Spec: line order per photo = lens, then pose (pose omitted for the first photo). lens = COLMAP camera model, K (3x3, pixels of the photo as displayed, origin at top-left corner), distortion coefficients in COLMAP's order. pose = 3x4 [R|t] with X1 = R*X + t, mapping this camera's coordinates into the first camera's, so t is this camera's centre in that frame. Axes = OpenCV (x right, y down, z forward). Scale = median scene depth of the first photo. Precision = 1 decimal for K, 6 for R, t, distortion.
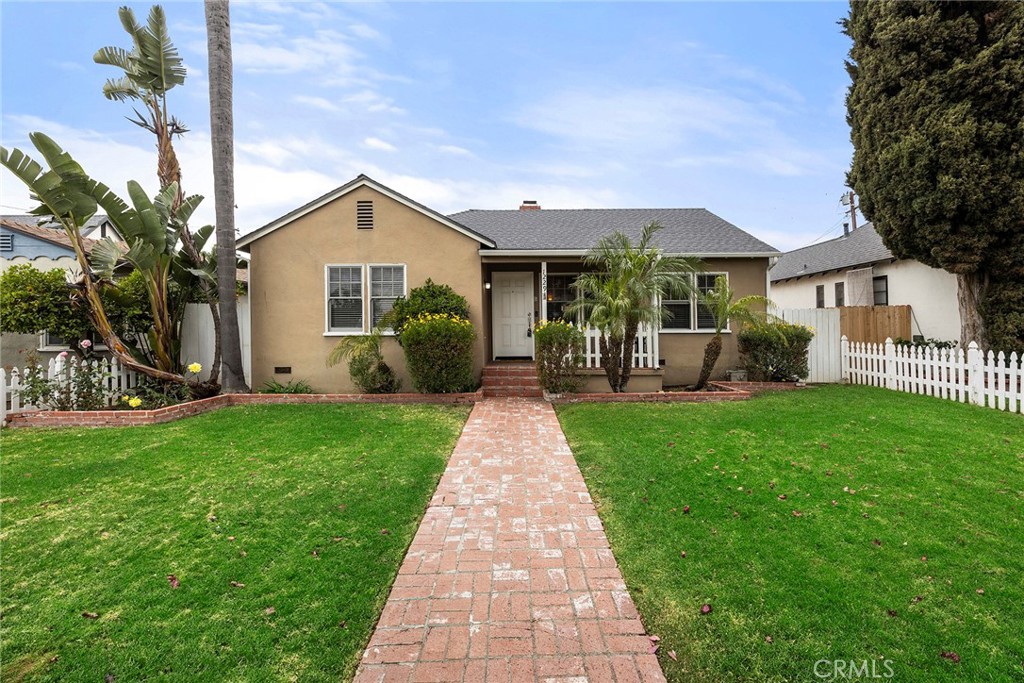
lens RADIAL K [[393.4, 0, 513.7], [0, 393.4, 326.9], [0, 0, 1]] dist [0.005530, 0.000224]
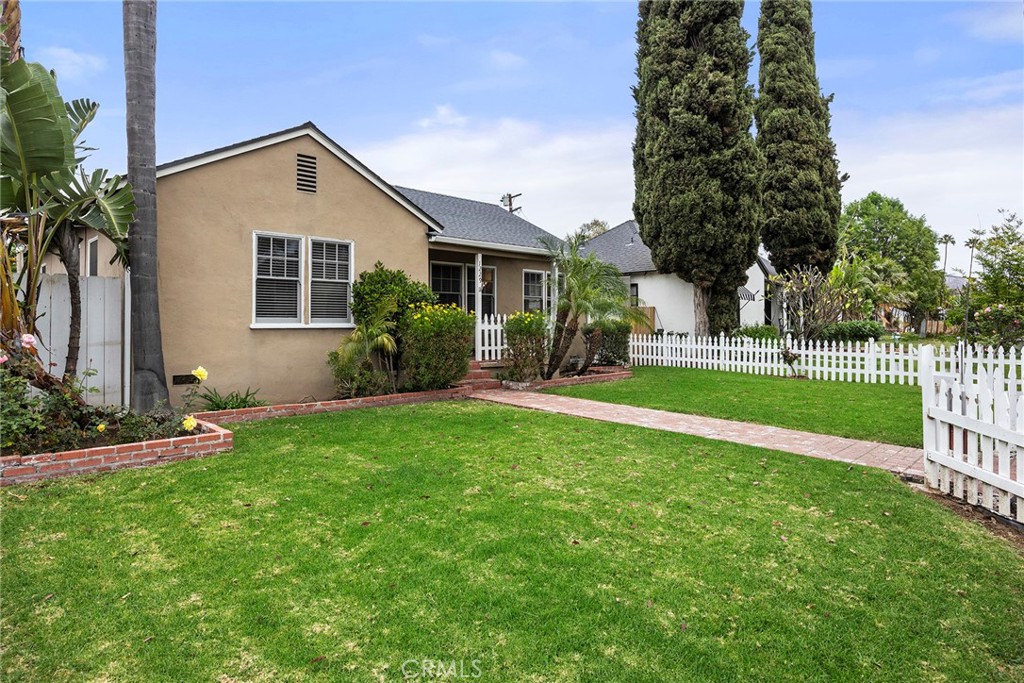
lens RADIAL K [[468.6, 0, 512.0], [0, 468.6, 320.7], [0, 0, 1]] dist [-0.000469, 0.000054]
pose [[0.796105, 0.009939, 0.605077, -0.601638], [-0.010099, 0.999944, -0.003137, 0.006017], [-0.605075, -0.003614, 0.796160, 0.015178]]
